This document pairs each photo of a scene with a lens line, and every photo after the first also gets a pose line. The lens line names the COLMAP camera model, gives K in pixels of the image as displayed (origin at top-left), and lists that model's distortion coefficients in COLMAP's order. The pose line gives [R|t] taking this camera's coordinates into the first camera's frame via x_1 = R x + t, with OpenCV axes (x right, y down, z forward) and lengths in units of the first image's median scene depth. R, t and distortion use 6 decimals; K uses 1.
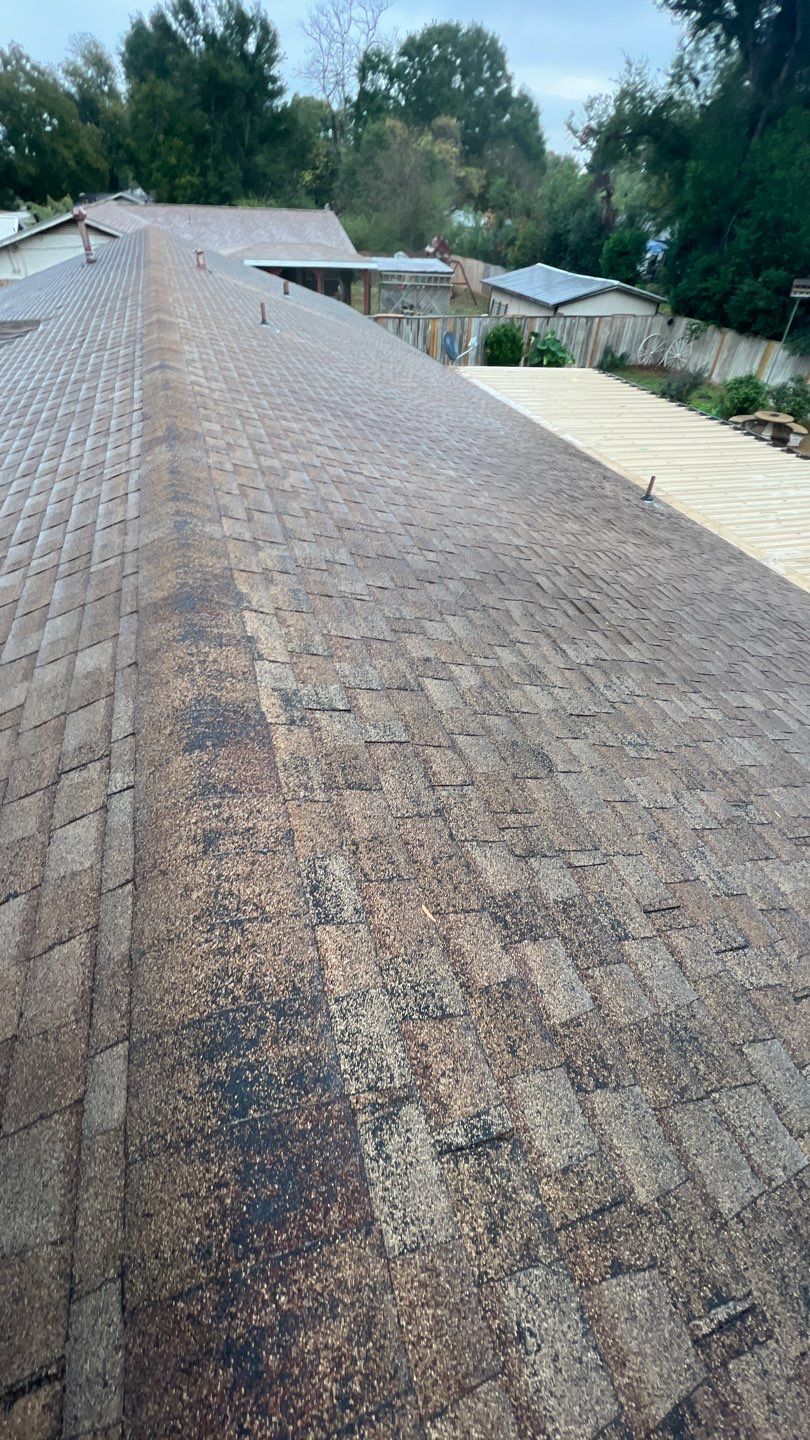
lens RADIAL K [[570.7, 0, 403.4], [0, 570.7, 720.3], [0, 0, 1]] dist [-0.002313, -0.000627]
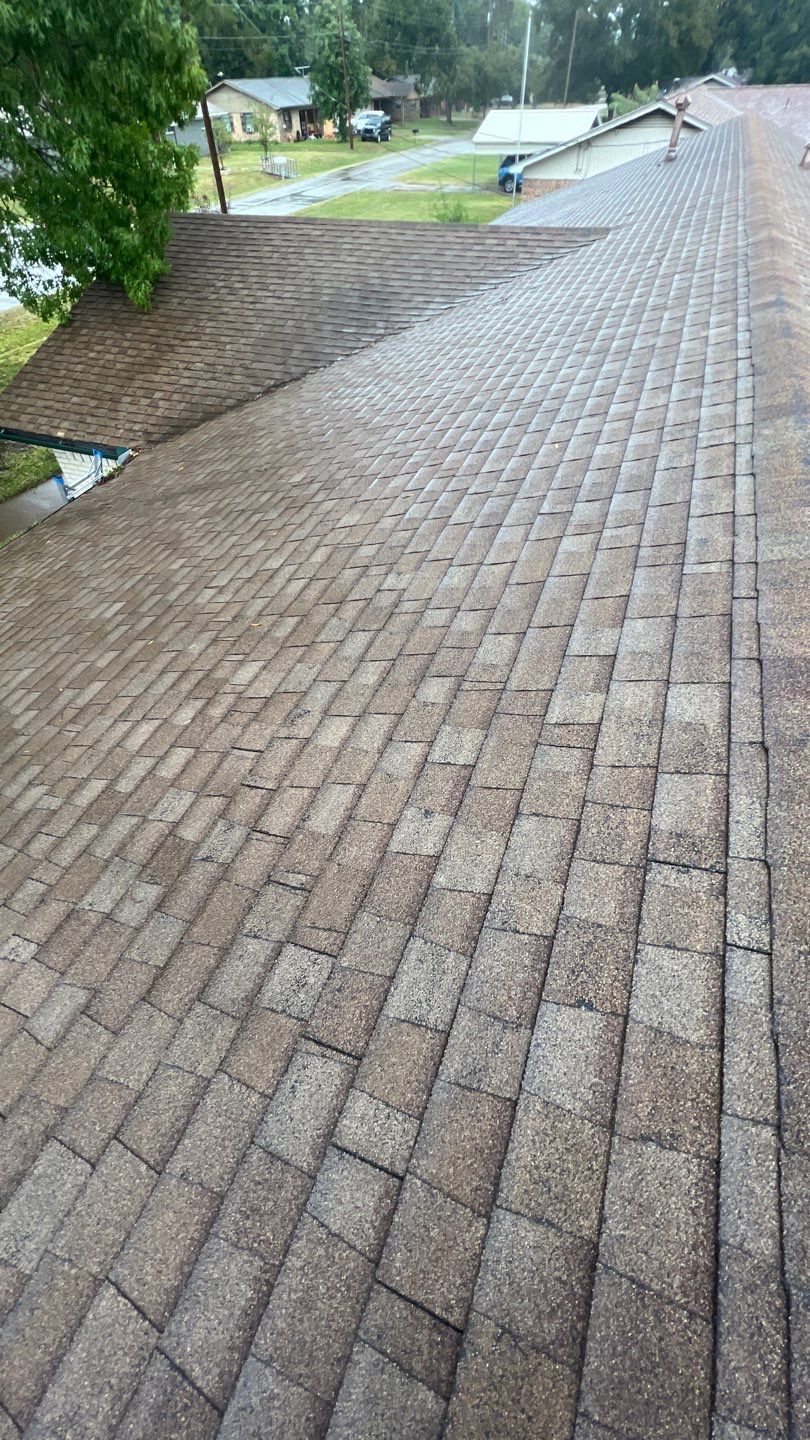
lens RADIAL K [[570.7, 0, 403.4], [0, 570.7, 720.3], [0, 0, 1]] dist [-0.002313, -0.000627]
pose [[0.771392, 0.439615, -0.460101, -0.209129], [-0.390655, 0.897887, 0.202948, -0.040018], [0.502337, 0.023188, 0.864361, 0.039571]]
